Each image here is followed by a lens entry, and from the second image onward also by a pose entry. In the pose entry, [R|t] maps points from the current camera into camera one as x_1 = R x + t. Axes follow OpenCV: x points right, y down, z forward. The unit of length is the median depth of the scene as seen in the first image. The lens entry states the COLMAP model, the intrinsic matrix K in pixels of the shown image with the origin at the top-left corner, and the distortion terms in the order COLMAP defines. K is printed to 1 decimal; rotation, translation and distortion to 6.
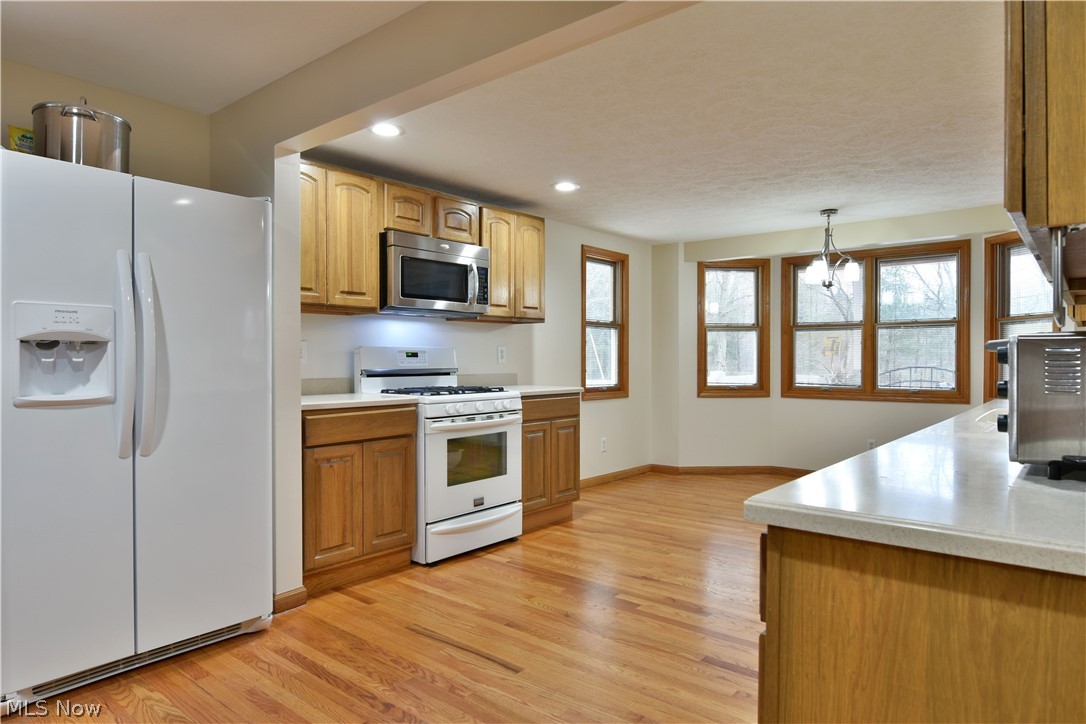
lens RADIAL K [[660.0, 0, 539.1], [0, 660.0, 368.7], [0, 0, 1]] dist [-0.012155, -0.005837]
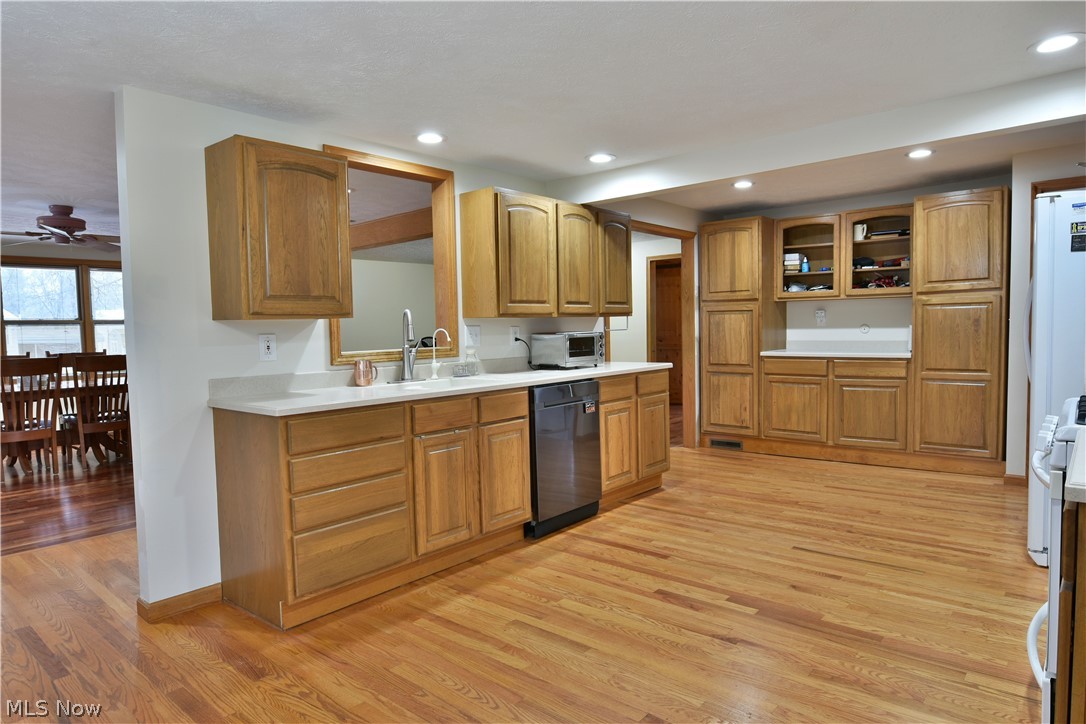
lens RADIAL K [[660.0, 0, 545.0], [0, 660.0, 369.4], [0, 0, 1]] dist [-0.012155, -0.005837]
pose [[-0.999737, 0.022692, 0.003164, 0.316996], [0.022872, 0.996524, 0.080099, -0.044753], [-0.001335, 0.080151, -0.996782, 1.502906]]
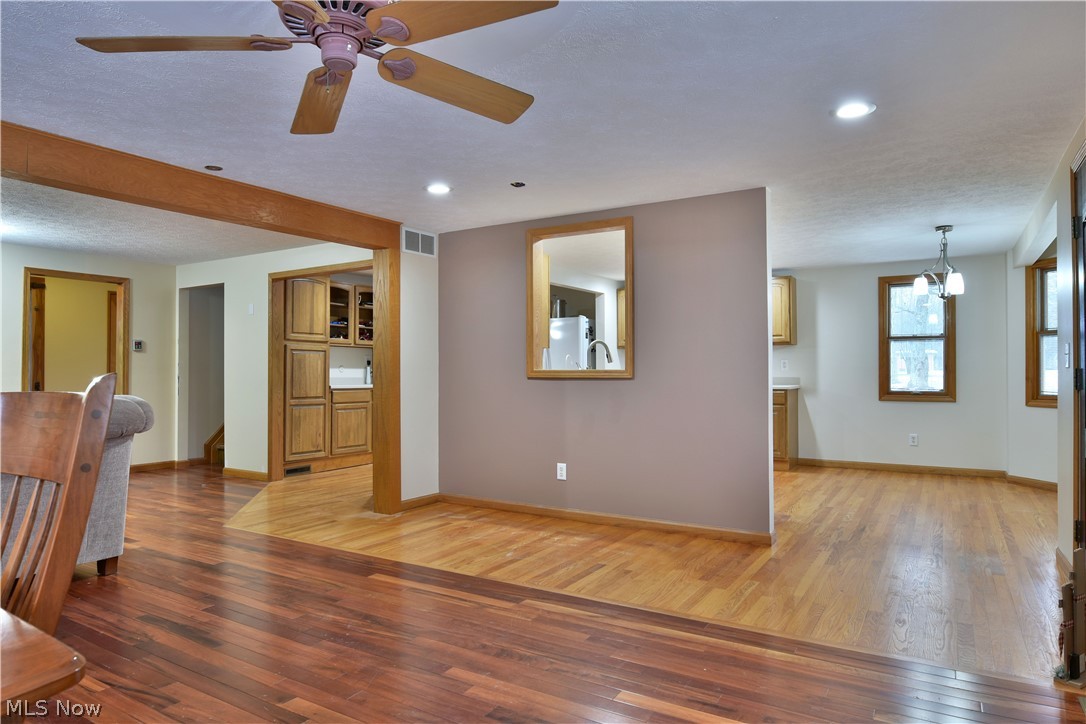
lens RADIAL K [[660.0, 0, 544.2], [0, 660.0, 365.2], [0, 0, 1]] dist [-0.012155, -0.005837]
pose [[0.163328, -0.011759, -0.986502, 1.783993], [-0.013259, 0.999812, -0.014113, 0.010845], [0.986483, 0.015385, 0.163142, 0.238973]]
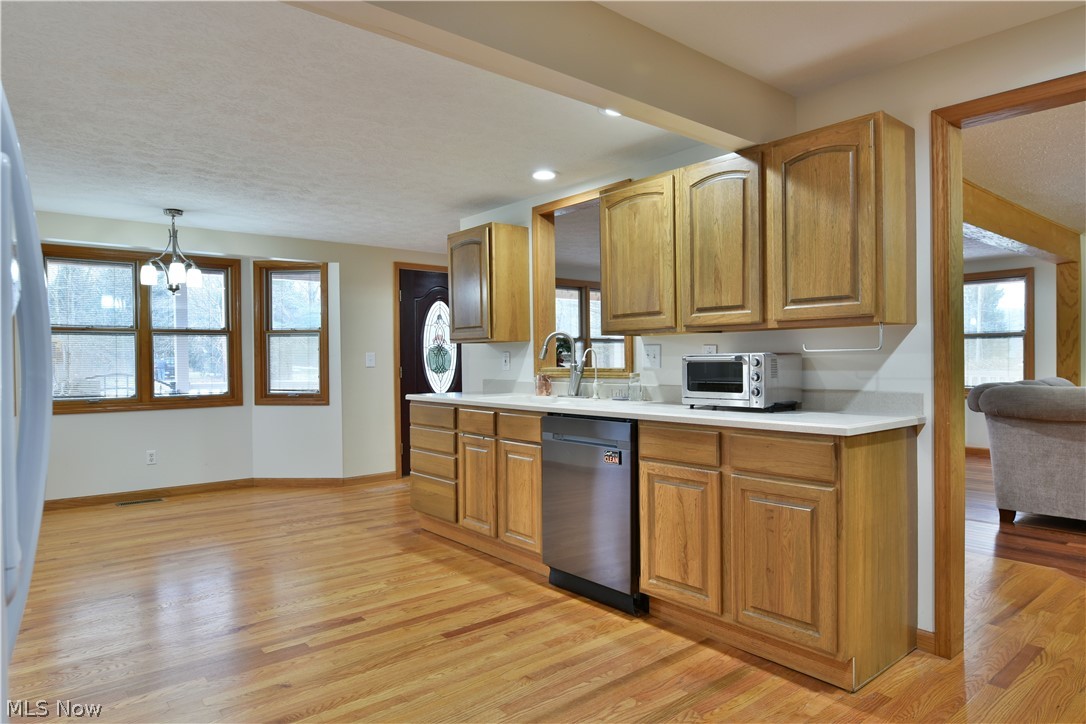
lens RADIAL K [[660.0, 0, 541.6], [0, 660.0, 362.1], [0, 0, 1]] dist [-0.012155, -0.005837]
pose [[0.174620, -0.004672, 0.984625, -0.518354], [0.024061, 0.999710, 0.000477, -0.011149], [-0.984342, 0.023608, 0.174682, 0.405480]]
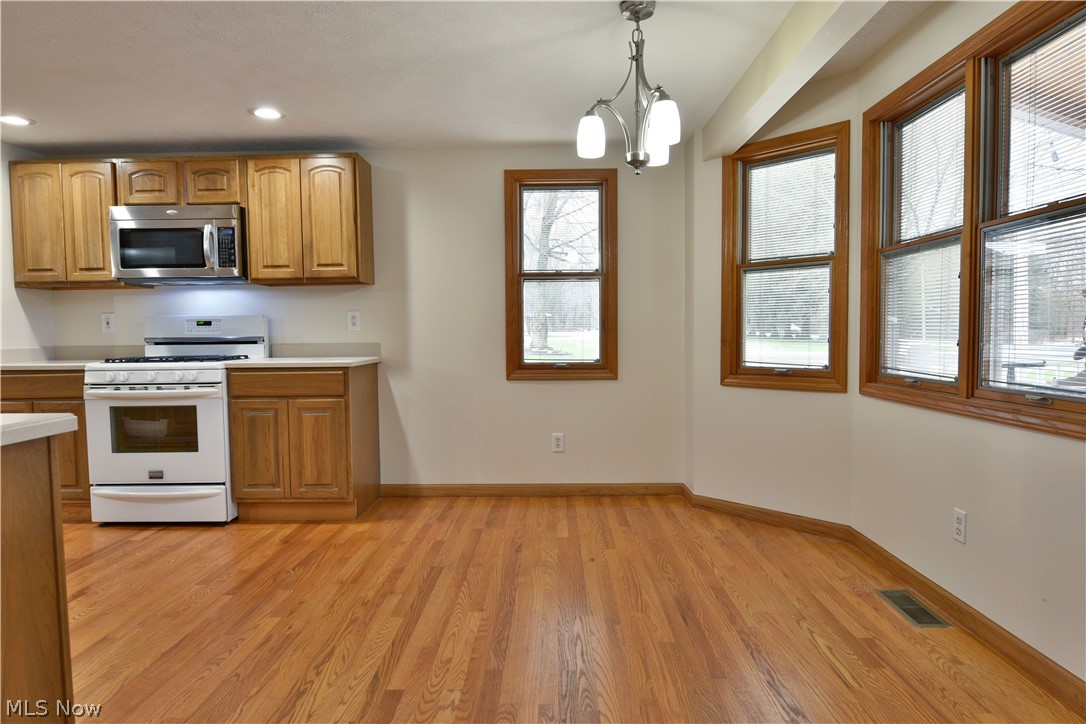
lens RADIAL K [[660.0, 0, 543.0], [0, 660.0, 364.3], [0, 0, 1]] dist [-0.012155, -0.005837]
pose [[0.638375, 0.029967, -0.769142, 0.993581], [-0.001400, 0.999285, 0.037772, 0.003207], [0.769725, -0.023036, 0.637960, 0.817995]]
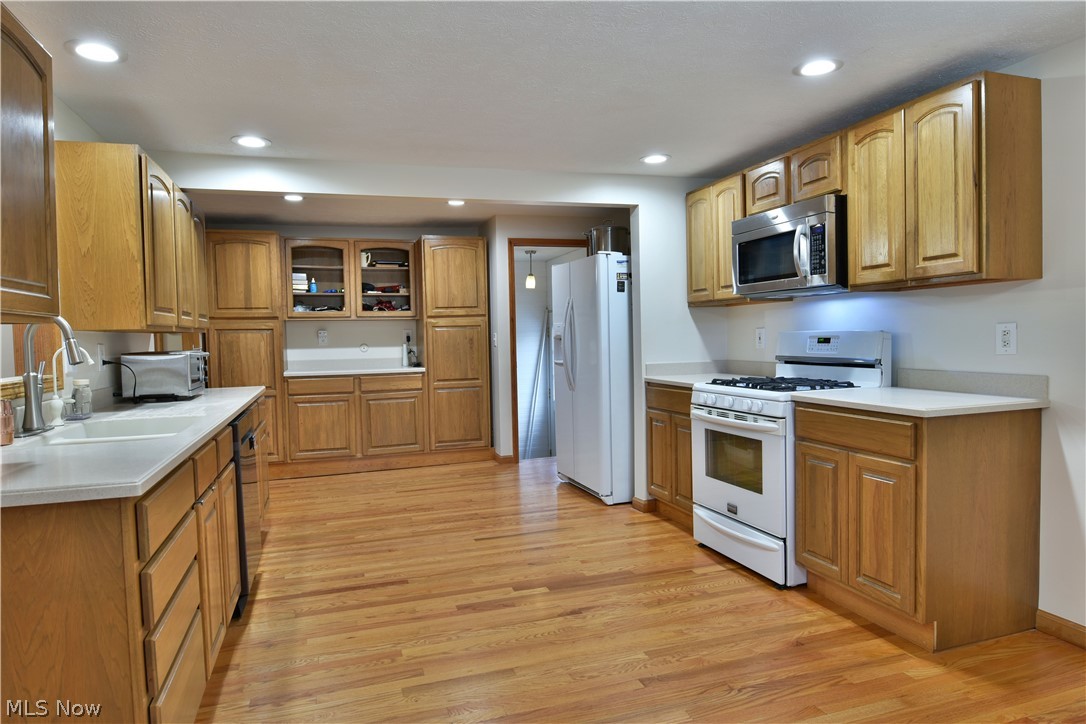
lens RADIAL K [[660.0, 0, 547.8], [0, 660.0, 365.9], [0, 0, 1]] dist [-0.012155, -0.005837]
pose [[-0.515906, 0.050770, -0.855139, 0.779988], [0.008372, 0.998493, 0.054231, -0.040450], [0.856604, 0.020819, -0.515554, 1.227853]]
